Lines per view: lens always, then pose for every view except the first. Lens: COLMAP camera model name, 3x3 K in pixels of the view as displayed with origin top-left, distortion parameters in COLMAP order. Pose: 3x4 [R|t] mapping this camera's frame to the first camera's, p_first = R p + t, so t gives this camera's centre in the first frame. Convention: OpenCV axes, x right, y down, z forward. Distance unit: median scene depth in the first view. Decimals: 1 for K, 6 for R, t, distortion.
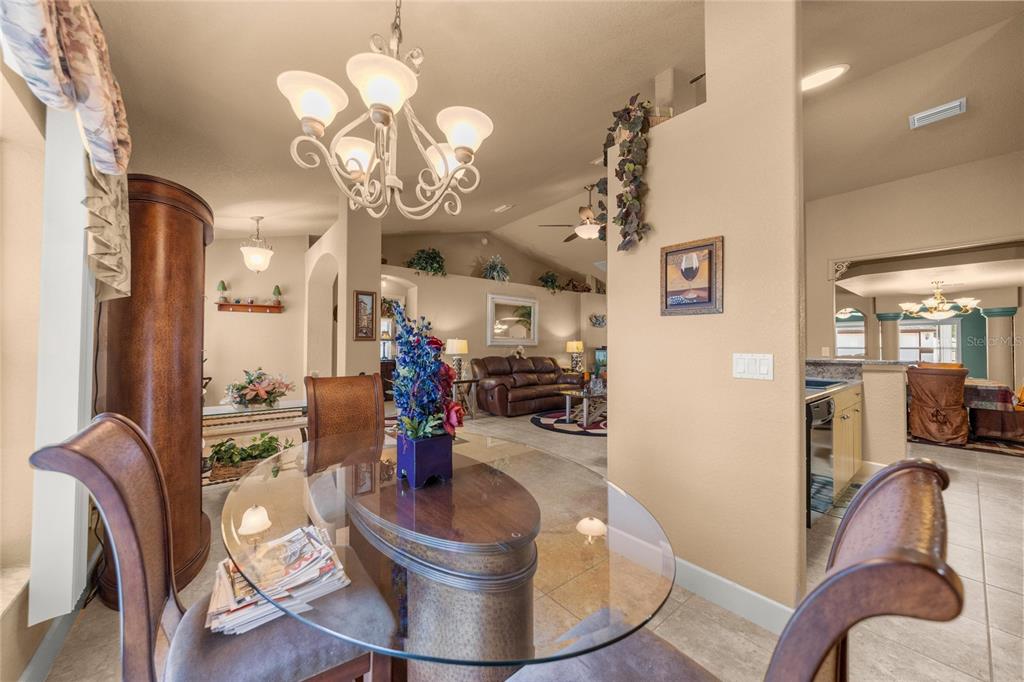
lens RADIAL K [[365.3, 0, 506.8], [0, 365.3, 342.2], [0, 0, 1]] dist [0.002833, -0.000121]
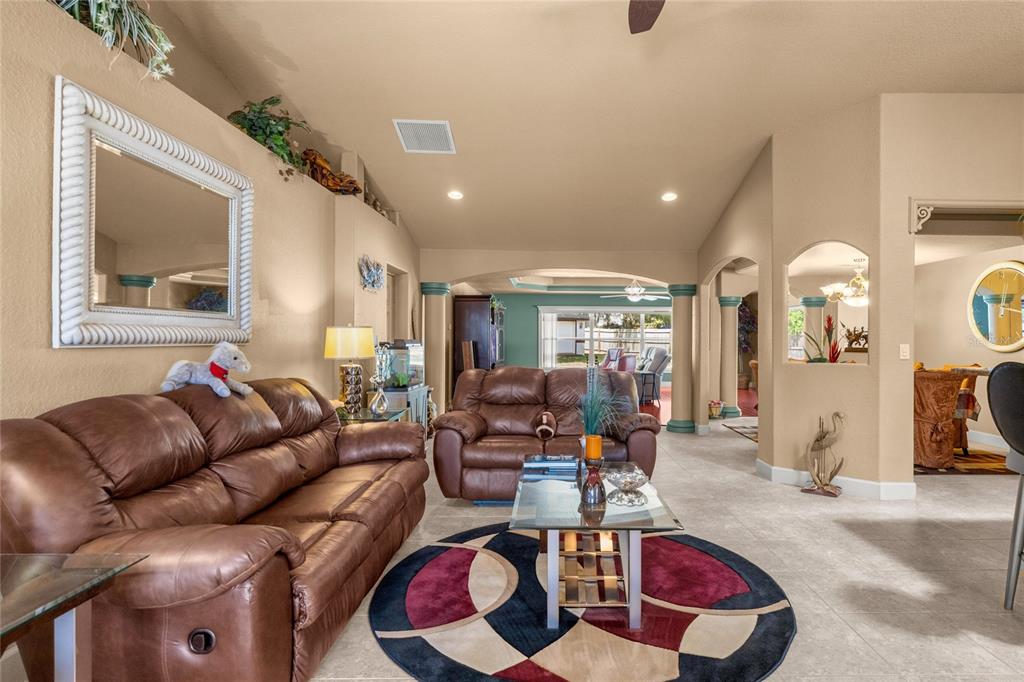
lens RADIAL K [[547.4, 0, 550.4], [0, 547.4, 333.4], [0, 0, 1]] dist [0.024332, -0.000998]
pose [[0.606108, 0.005752, 0.795362, -0.122356], [-0.011940, 0.999927, 0.001867, 0.000434], [-0.795293, -0.010629, 0.606132, 0.568955]]
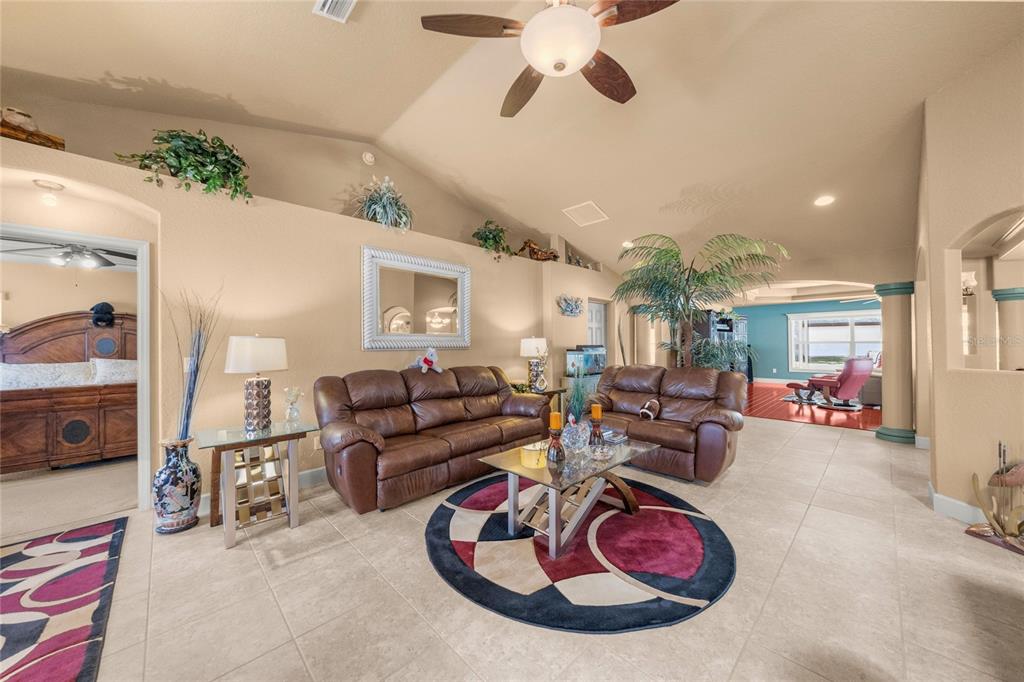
lens RADIAL K [[355.1, 0, 514.9], [0, 355.1, 341.4], [0, 0, 1]] dist [0.007705, 0.000070]
pose [[0.993528, -0.012048, 0.112948, 0.095814], [0.011510, 0.999919, 0.005414, -0.000900], [-0.113004, -0.004079, 0.993586, 0.451380]]
